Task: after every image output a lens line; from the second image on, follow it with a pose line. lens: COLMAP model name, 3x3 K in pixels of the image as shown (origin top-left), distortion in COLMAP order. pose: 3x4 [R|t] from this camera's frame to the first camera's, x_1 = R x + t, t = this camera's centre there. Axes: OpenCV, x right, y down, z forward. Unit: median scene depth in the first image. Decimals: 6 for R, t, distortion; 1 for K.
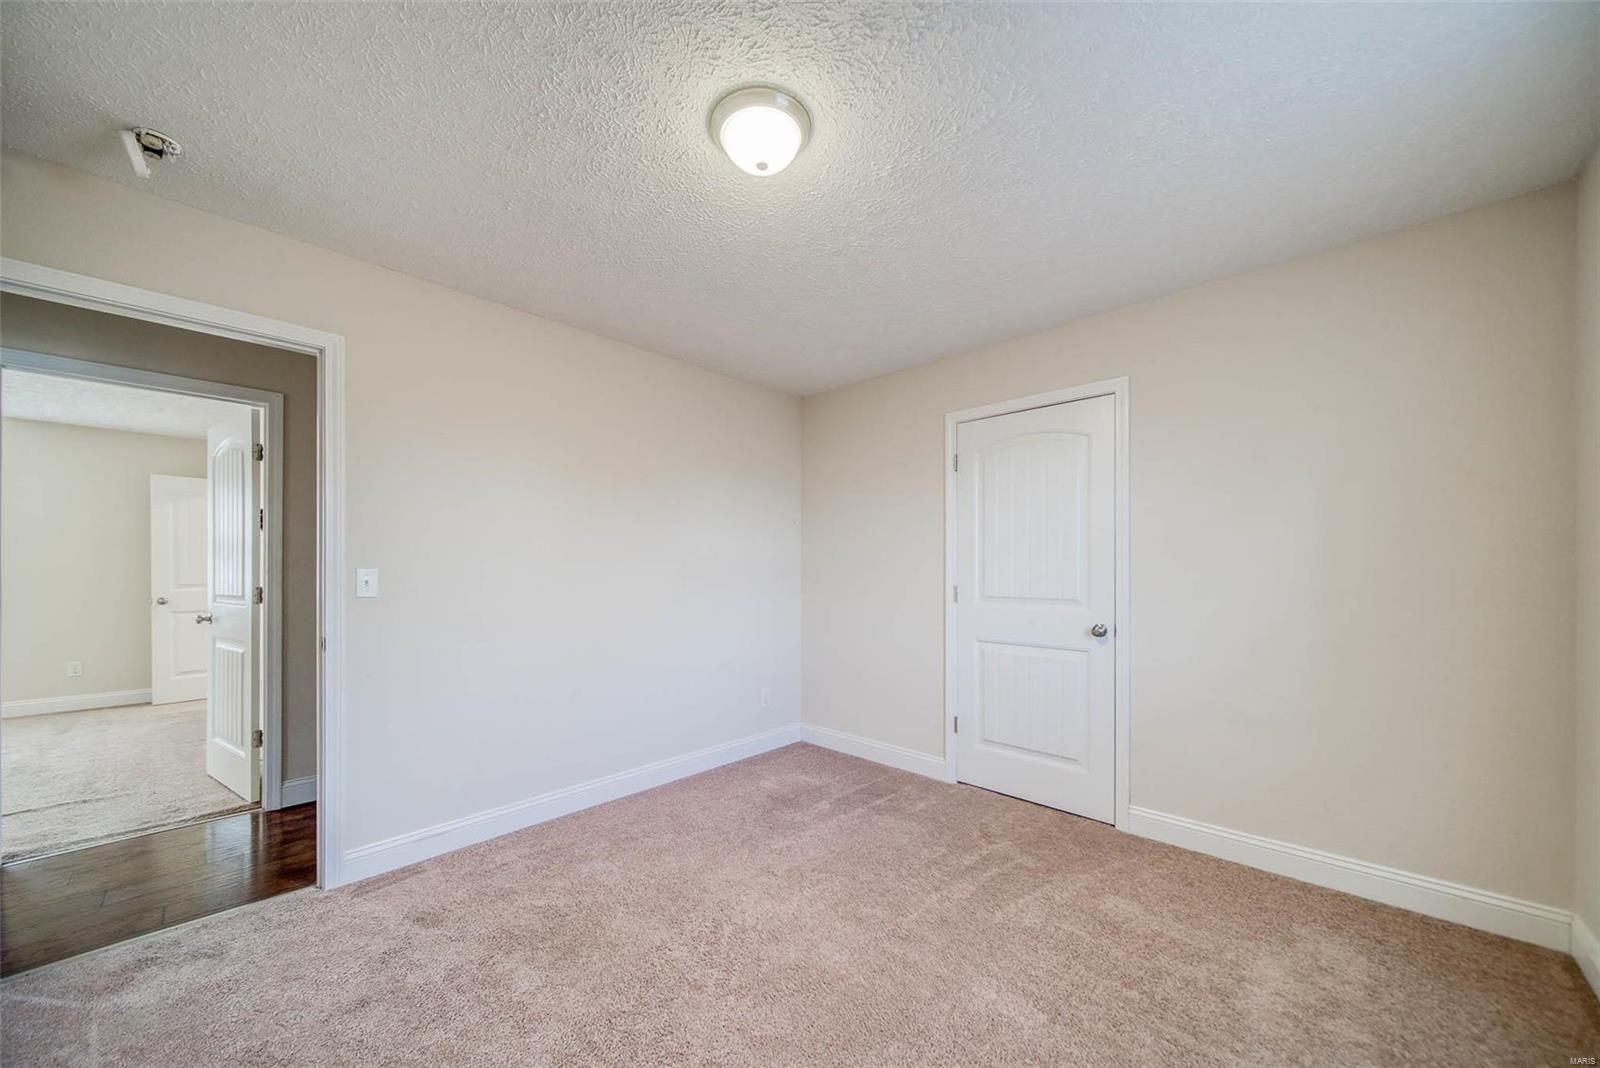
lens RADIAL K [[565.3, 0, 801.0], [0, 565.3, 563.6], [0, 0, 1]] dist [-0.001211, -0.000098]
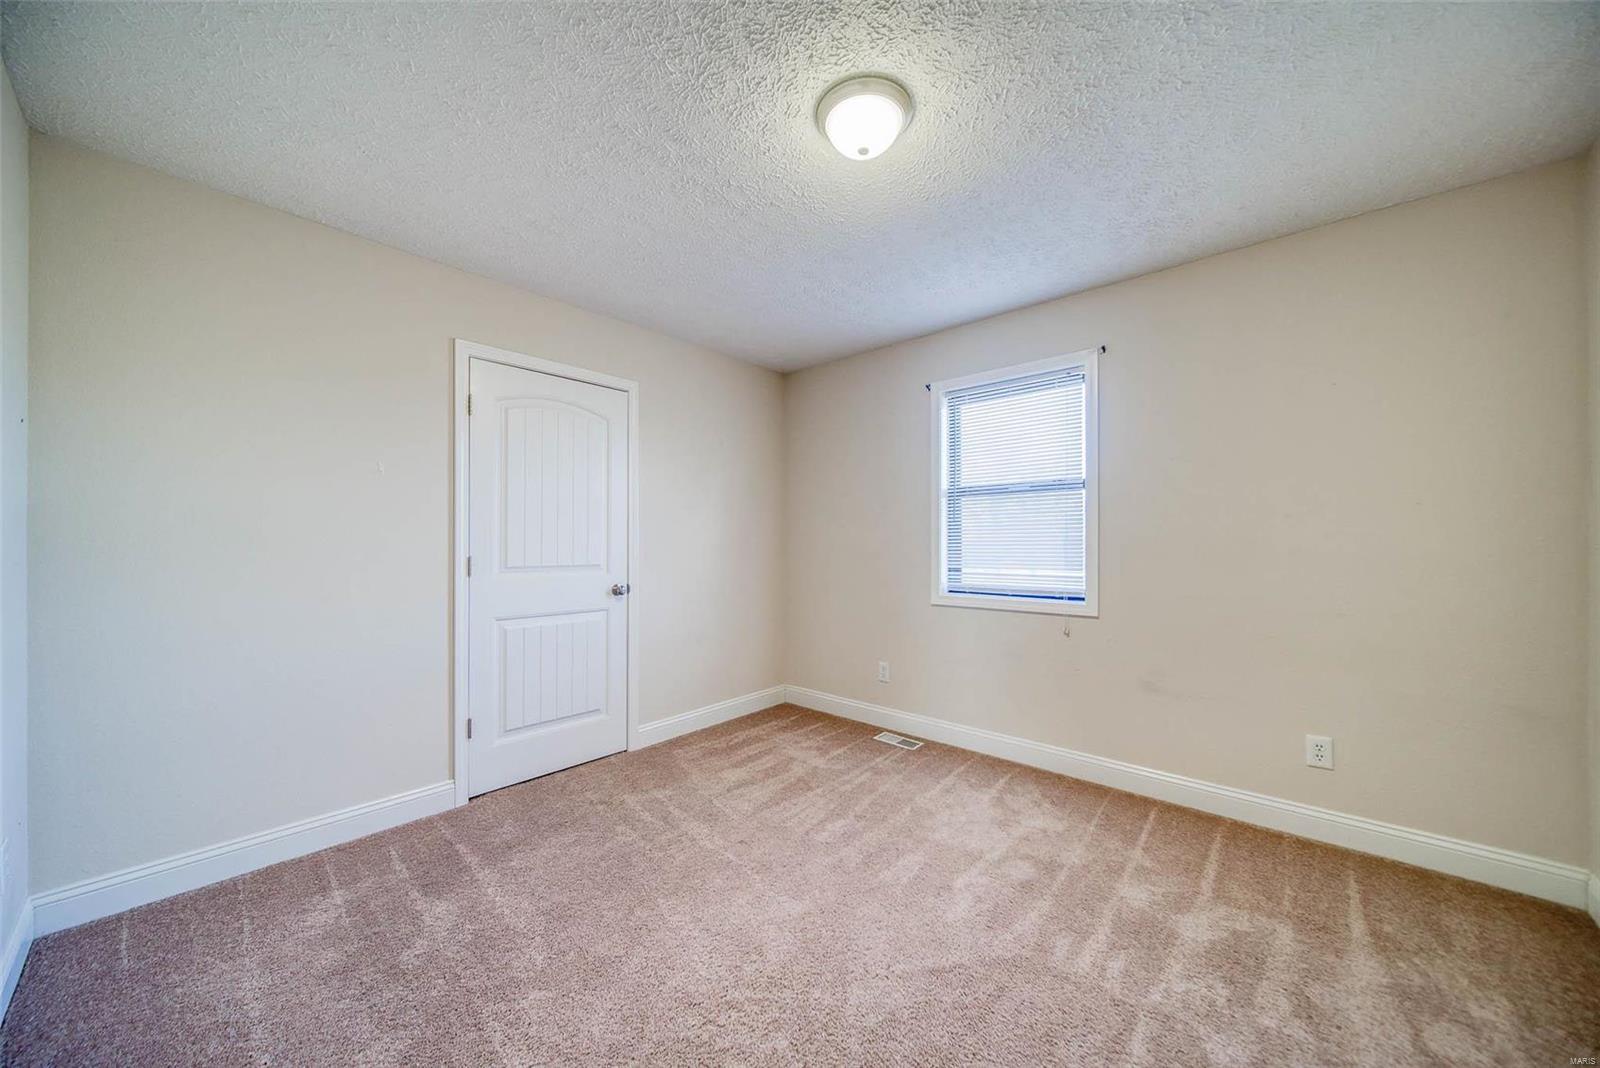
lens RADIAL K [[562.7, 0, 800.0], [0, 562.7, 534.0], [0, 0, 1]] dist [-0.001710, -0.000559]
pose [[-0.021245, 0.007118, 0.999749, -0.617418], [-0.012675, 0.999892, -0.007388, 0.006187], [-0.999694, -0.012829, -0.021152, 0.623420]]
